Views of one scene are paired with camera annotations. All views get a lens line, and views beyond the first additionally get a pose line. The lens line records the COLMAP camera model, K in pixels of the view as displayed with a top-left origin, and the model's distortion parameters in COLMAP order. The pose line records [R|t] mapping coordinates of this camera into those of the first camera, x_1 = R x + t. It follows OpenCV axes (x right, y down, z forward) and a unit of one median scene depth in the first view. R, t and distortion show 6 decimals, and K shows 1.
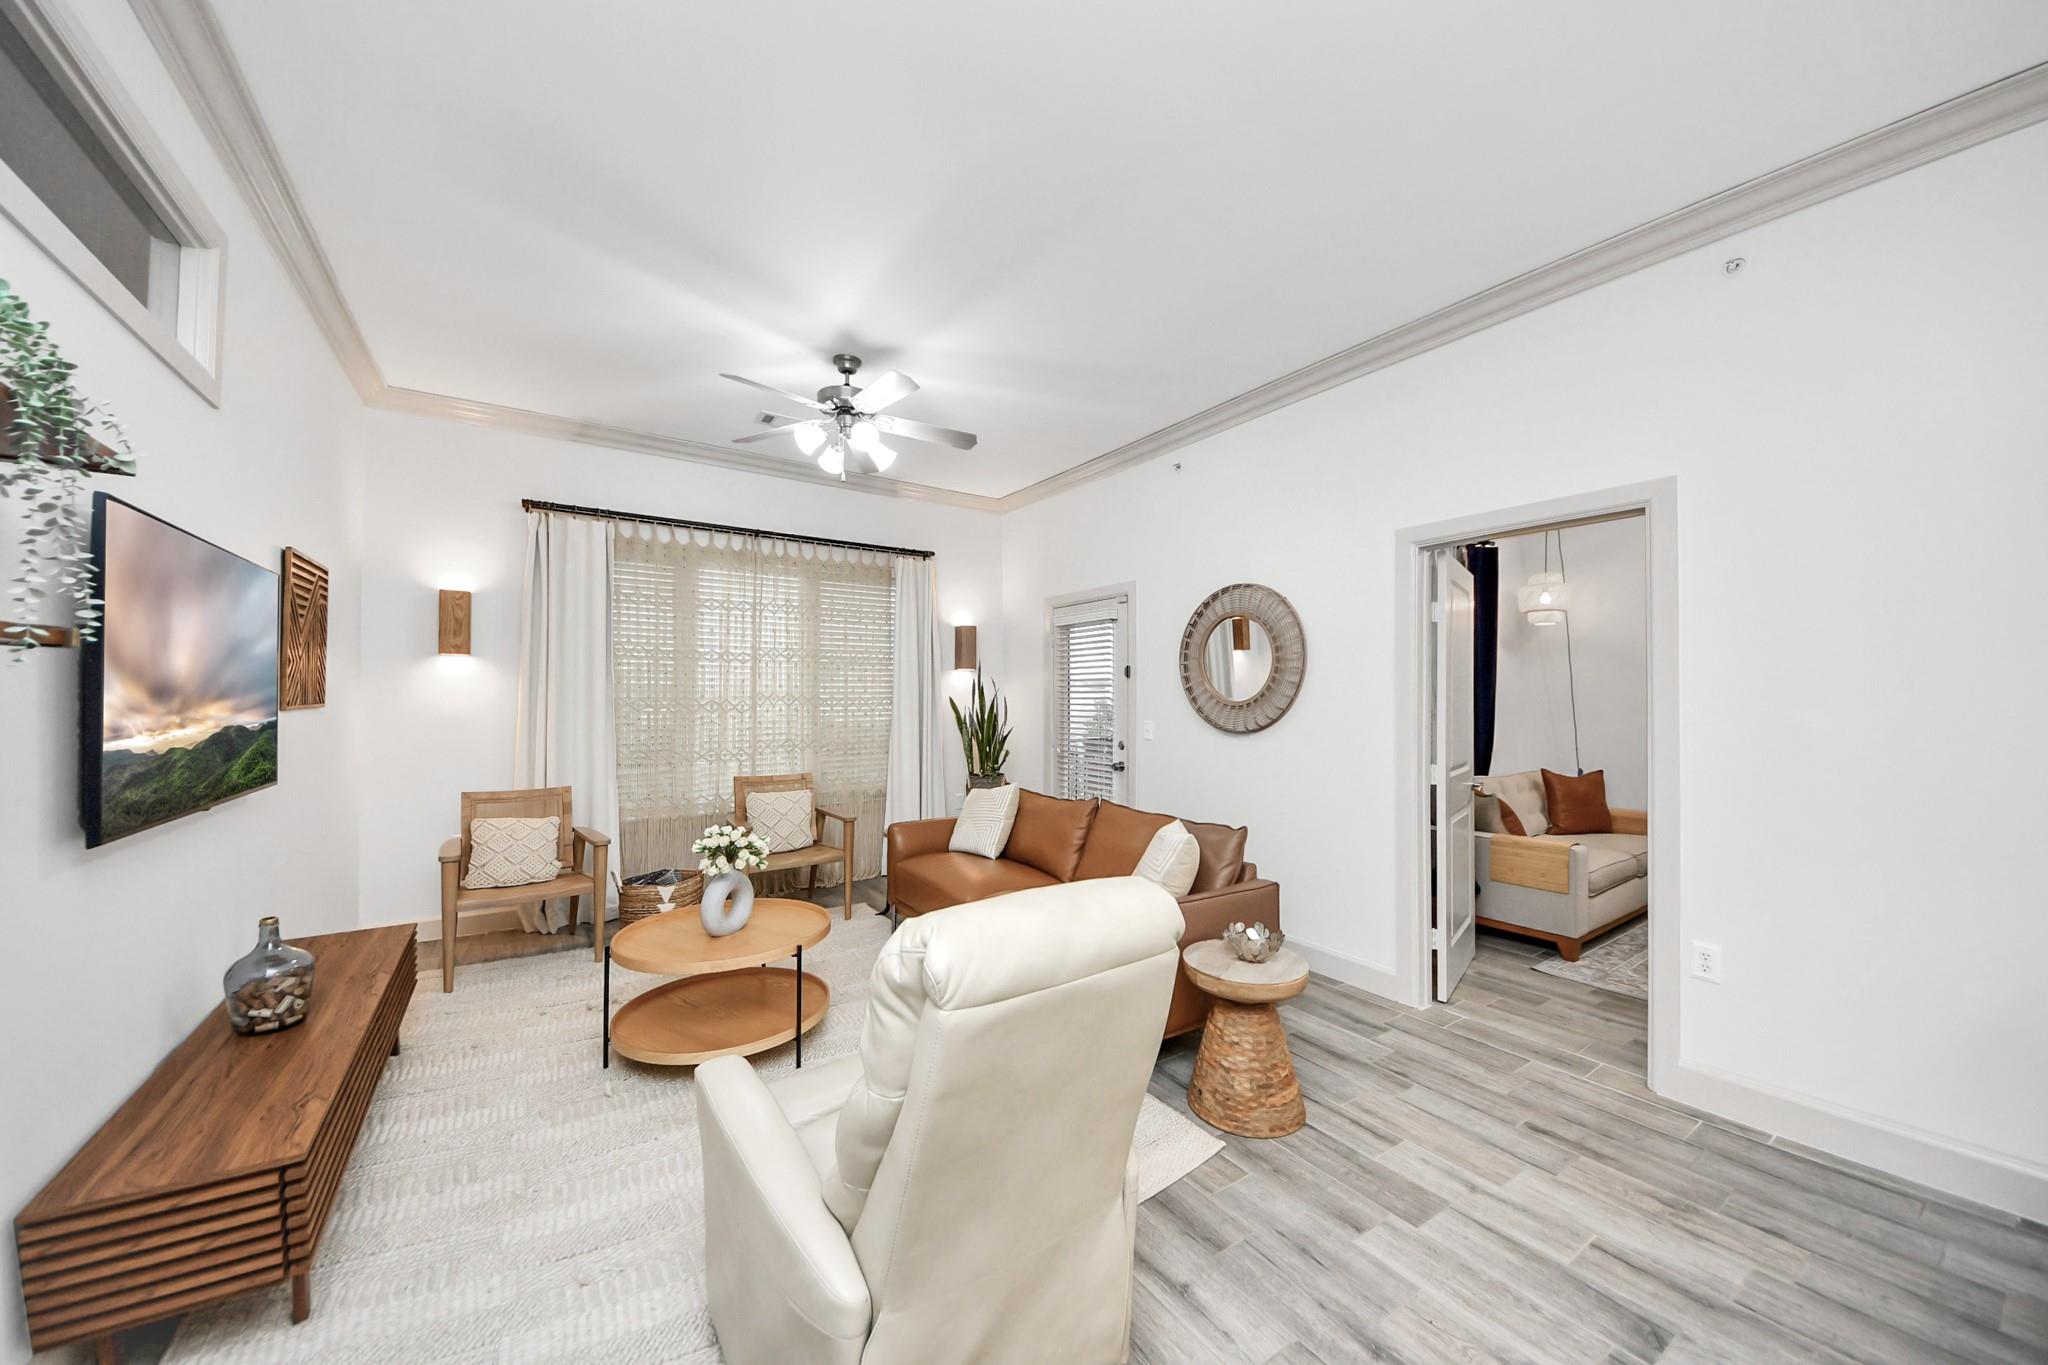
lens RADIAL K [[733.4, 0, 1041.8], [0, 733.4, 695.3], [0, 0, 1]] dist [-0.001109, -0.000290]
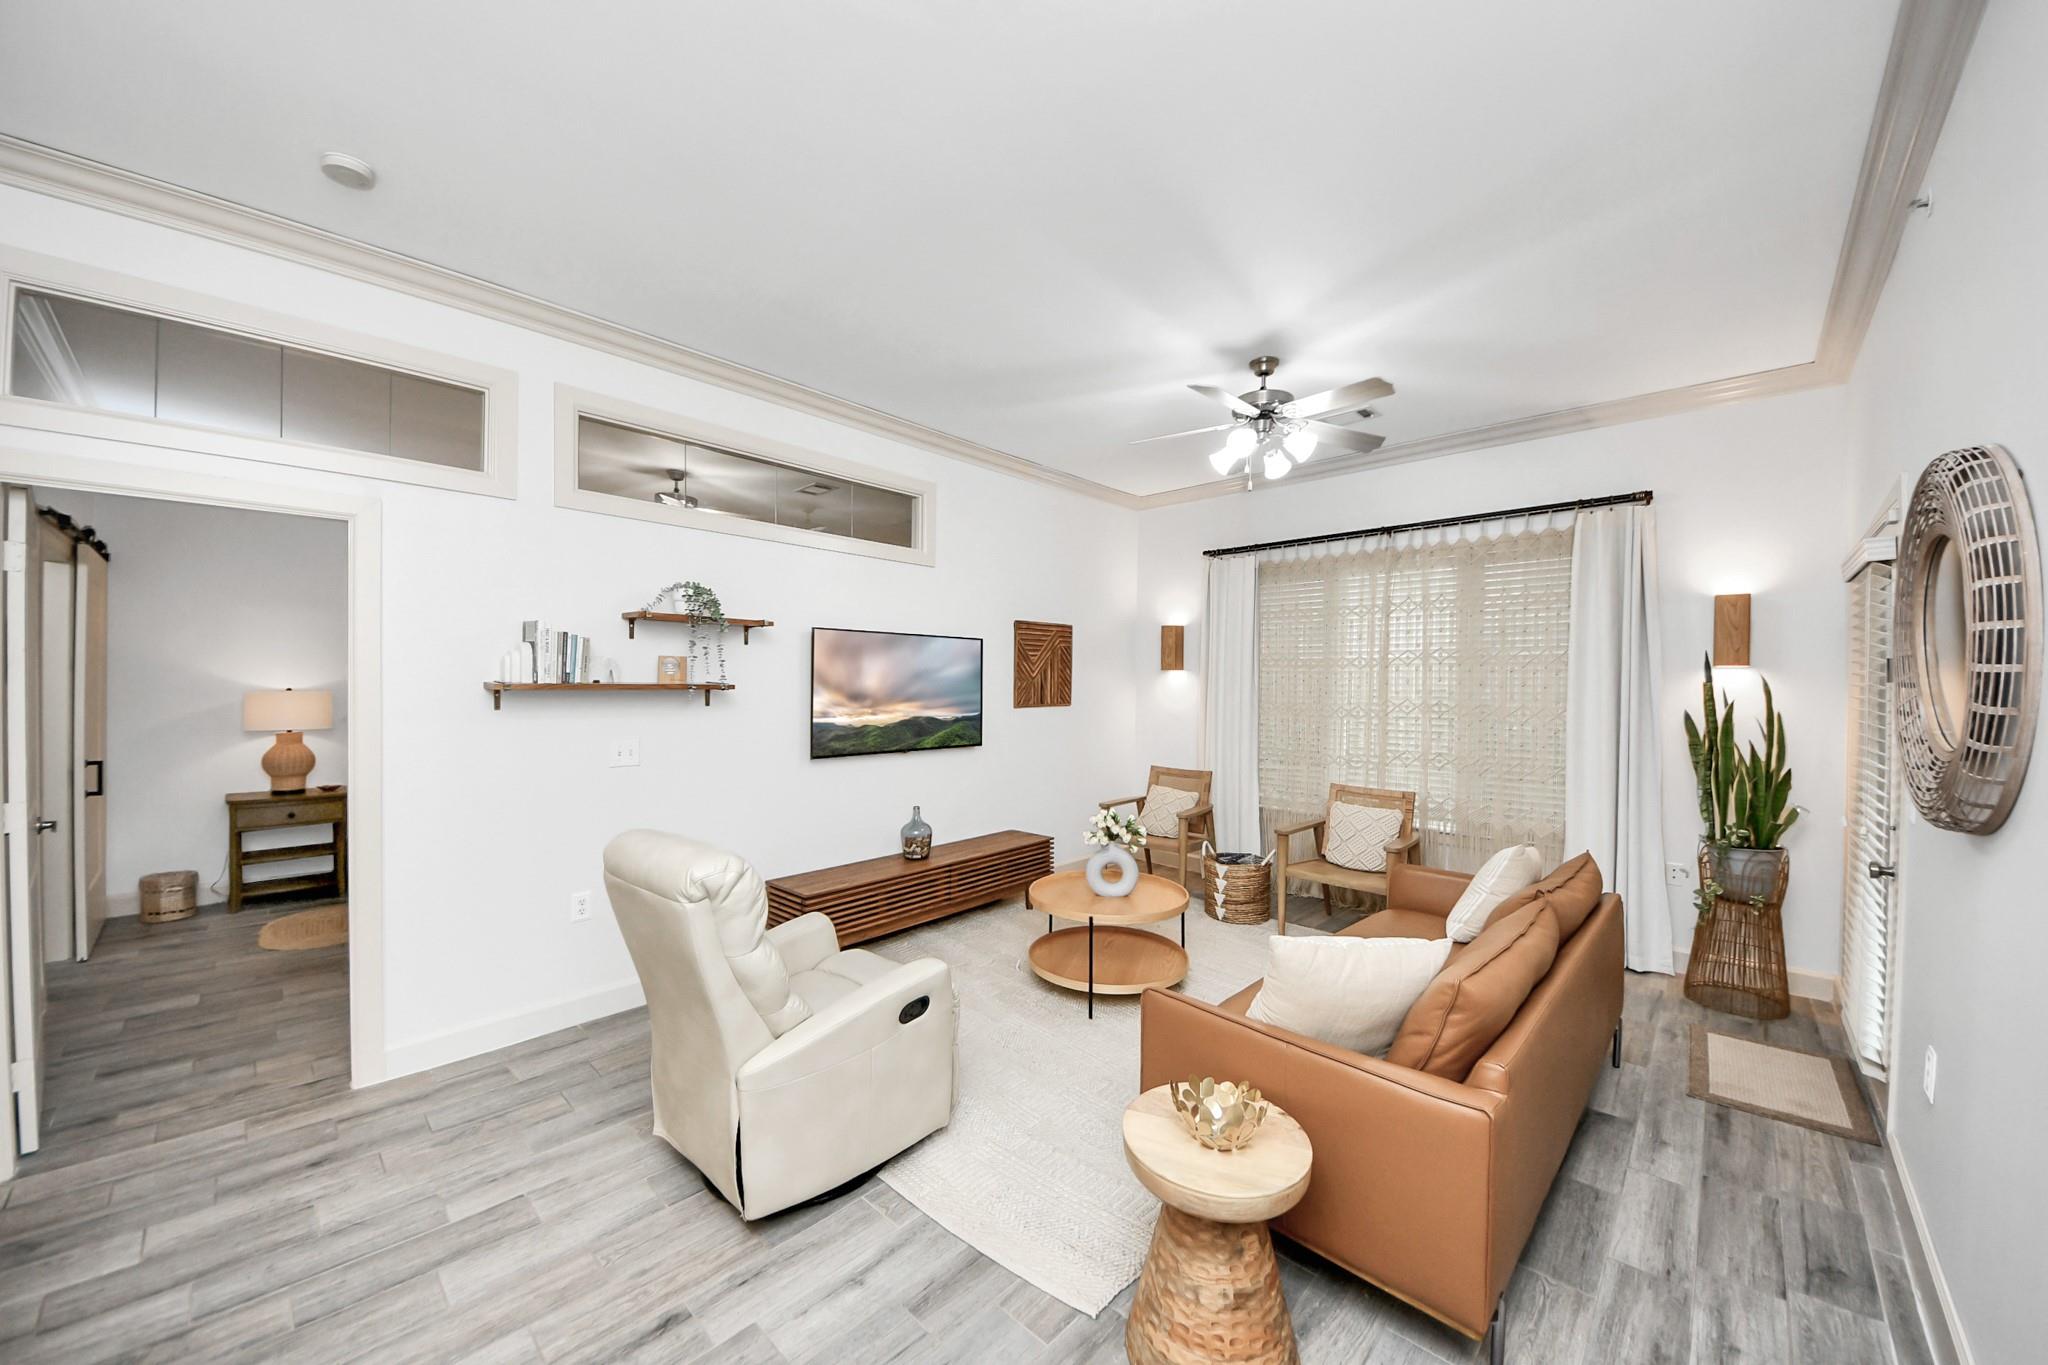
lens RADIAL K [[726.3, 0, 1014.7], [0, 726.3, 691.1], [0, 0, 1]] dist [-0.000647, -0.000158]
pose [[0.192259, 0.004326, -0.981335, 0.519449], [-0.006010, 0.999977, 0.003230, -0.016732], [0.981326, 0.005277, 0.192280, 0.419933]]
